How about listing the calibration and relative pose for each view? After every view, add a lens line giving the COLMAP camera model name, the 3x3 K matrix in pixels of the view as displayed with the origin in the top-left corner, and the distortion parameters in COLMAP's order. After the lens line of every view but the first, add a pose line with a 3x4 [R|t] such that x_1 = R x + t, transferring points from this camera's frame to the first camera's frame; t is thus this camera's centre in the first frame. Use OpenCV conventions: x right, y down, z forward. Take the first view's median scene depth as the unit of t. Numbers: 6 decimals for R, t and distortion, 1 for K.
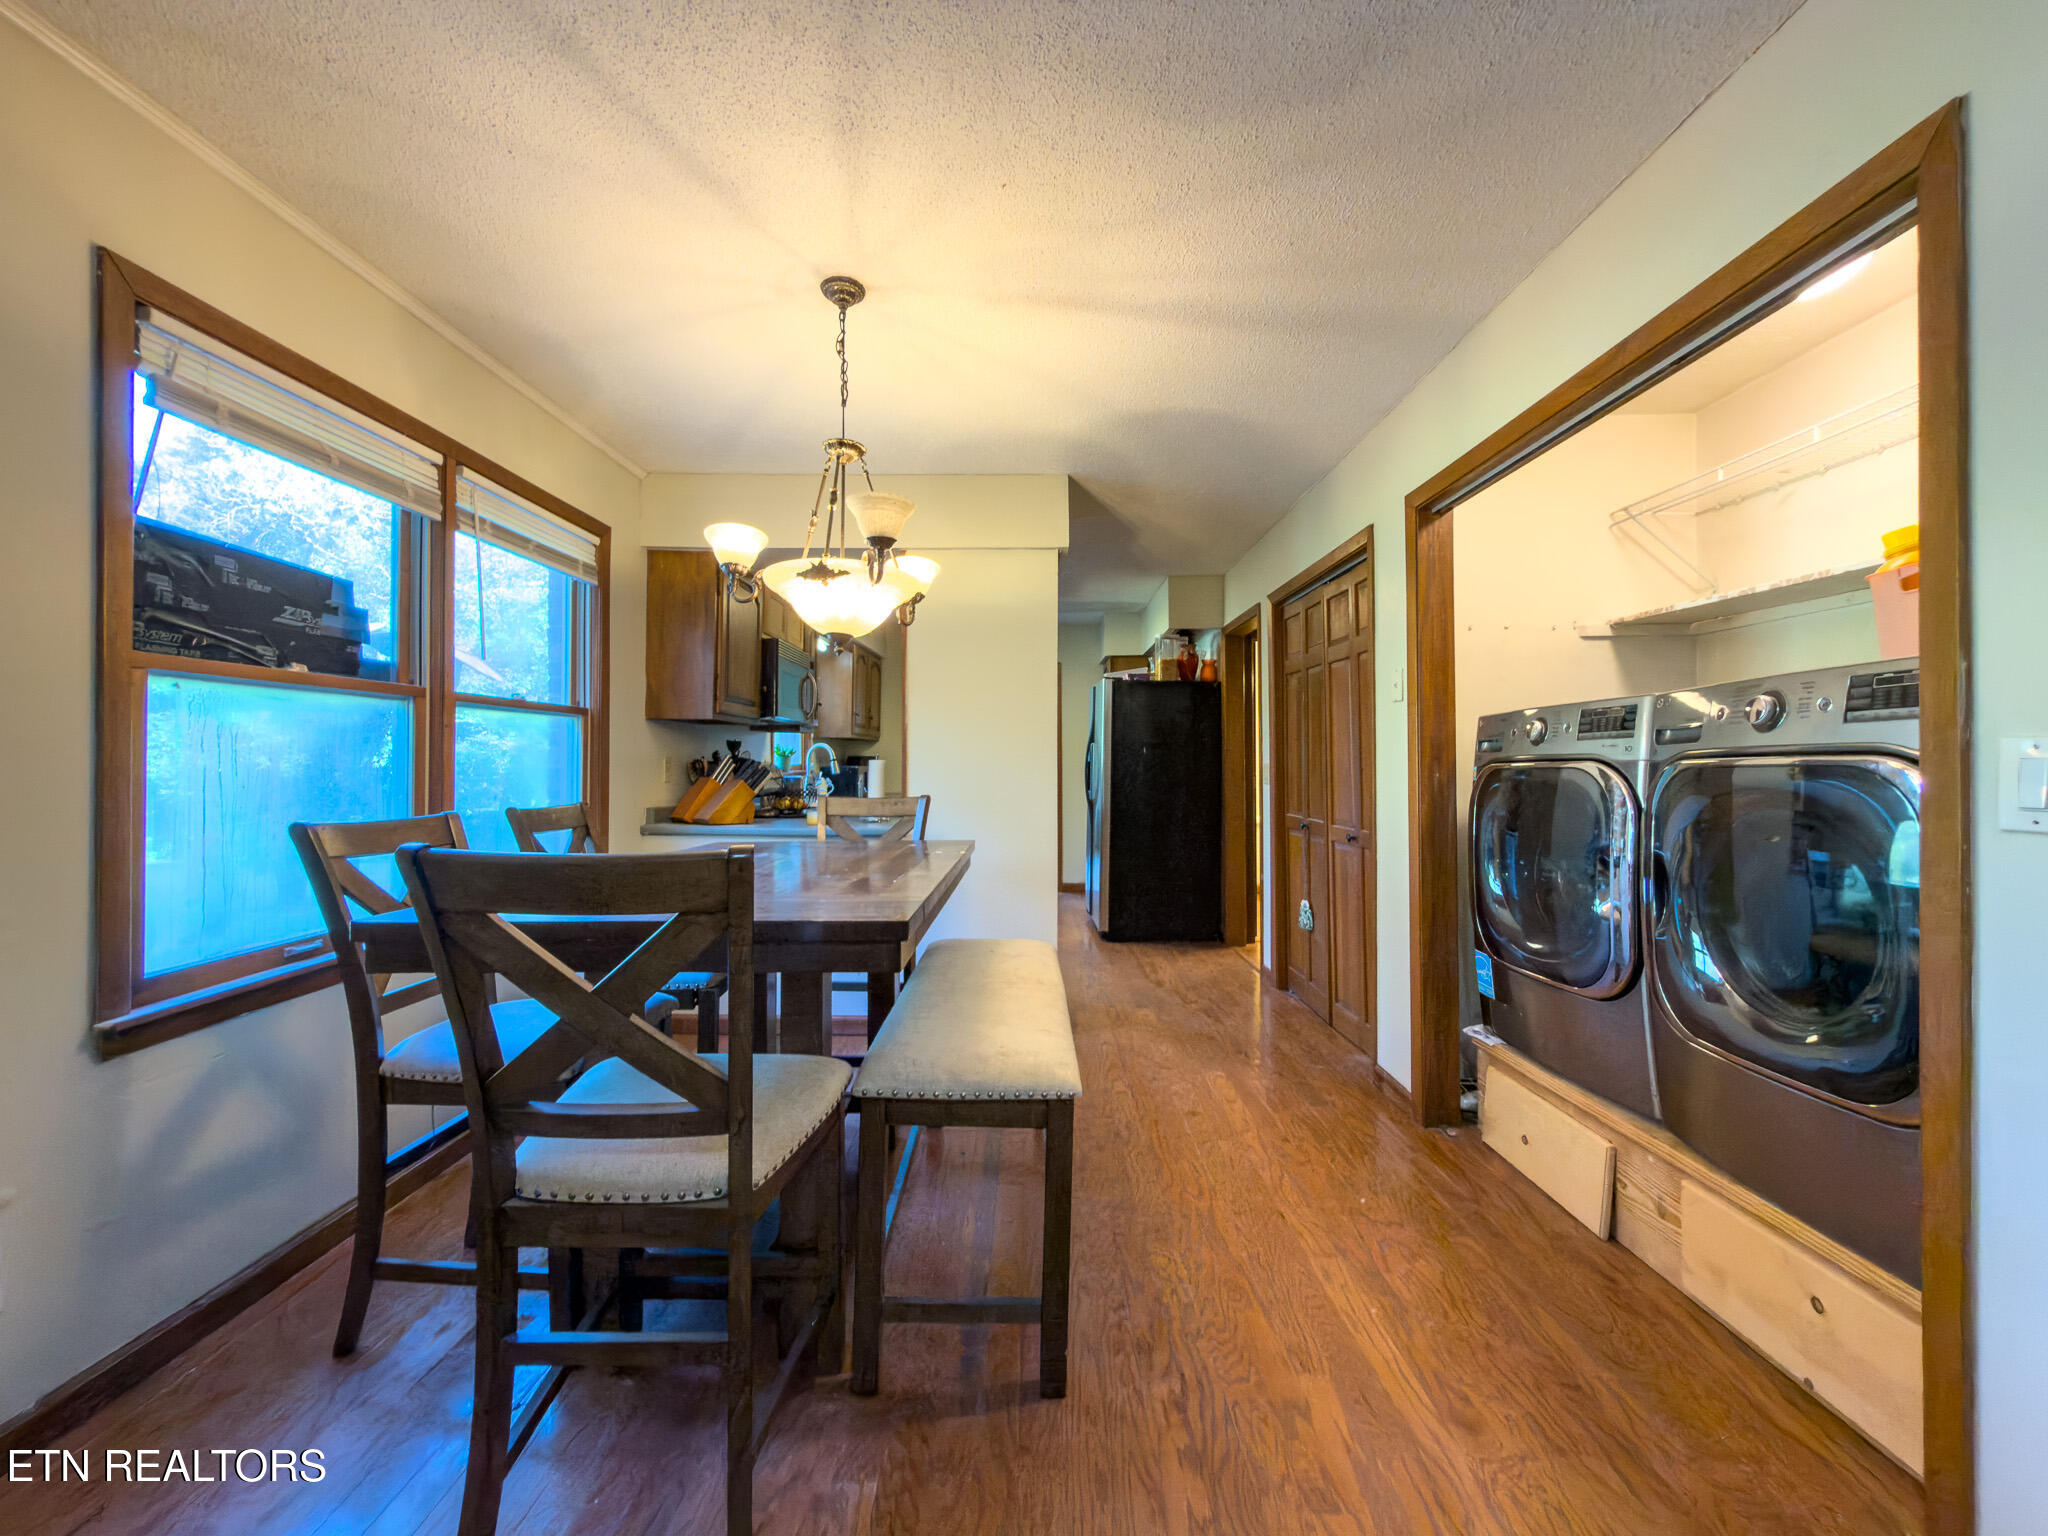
lens RADIAL K [[828.0, 0, 1022.0], [0, 828.0, 765.1], [0, 0, 1]] dist [-0.005081, -0.000434]
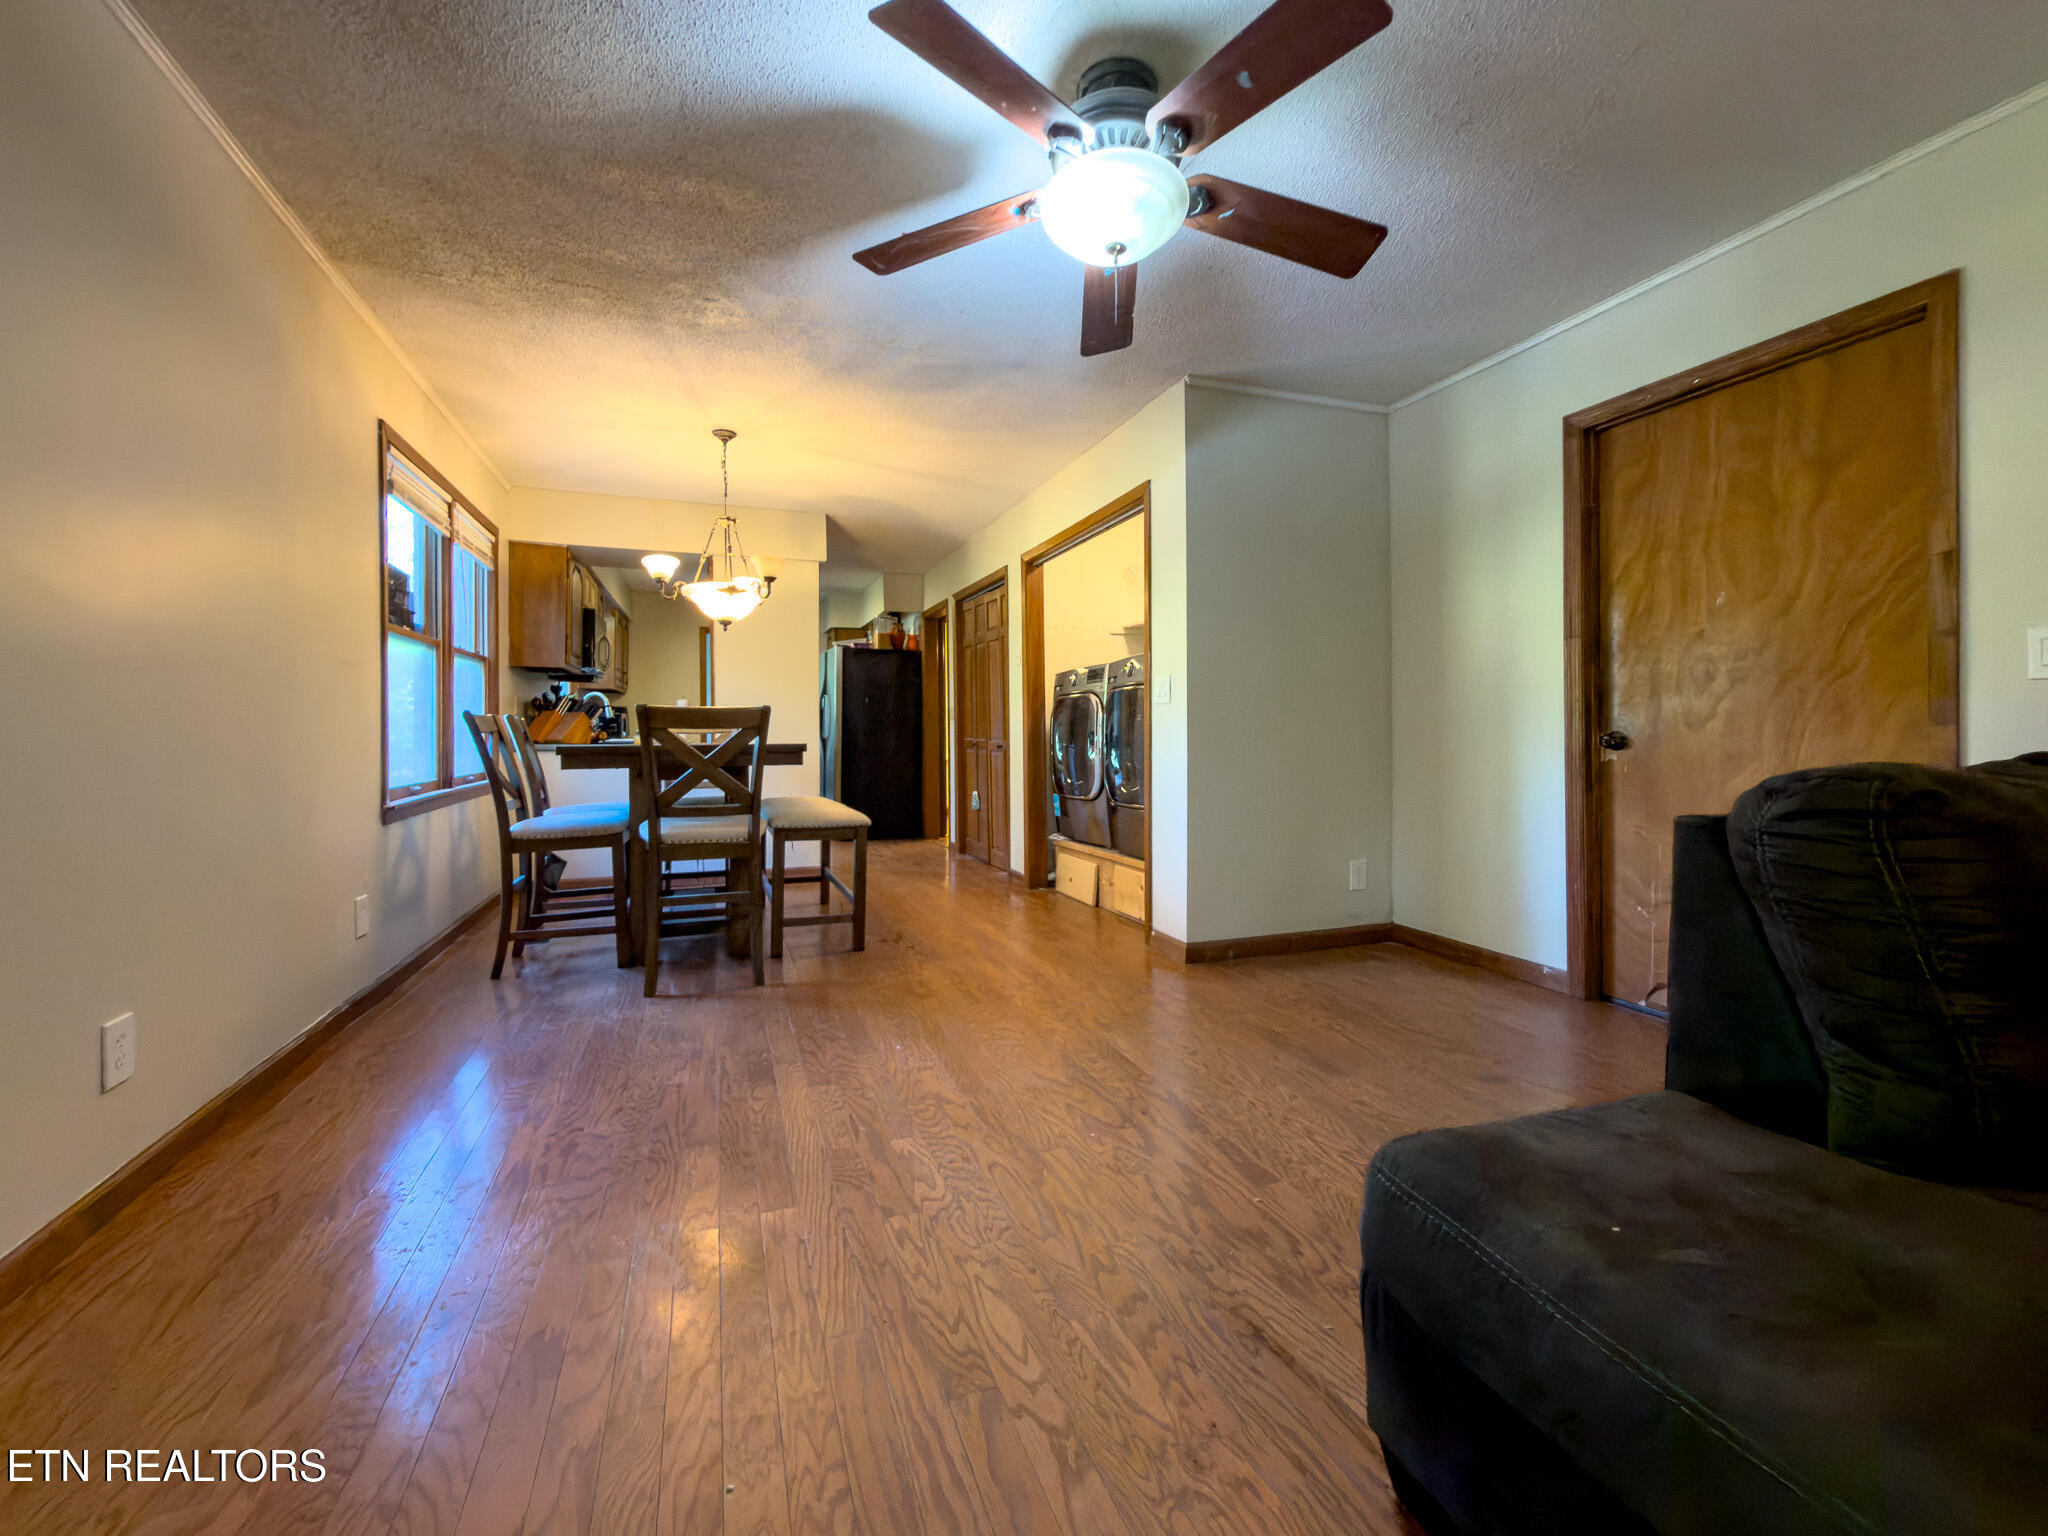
lens RADIAL K [[828.0, 0, 1013.1], [0, 828.0, 733.8], [0, 0, 1]] dist [-0.005081, -0.000434]
pose [[0.938946, -0.004844, 0.344031, -0.146022], [0.003960, 0.999987, 0.003270, 0.053828], [-0.344042, -0.001707, 0.938953, -0.558770]]
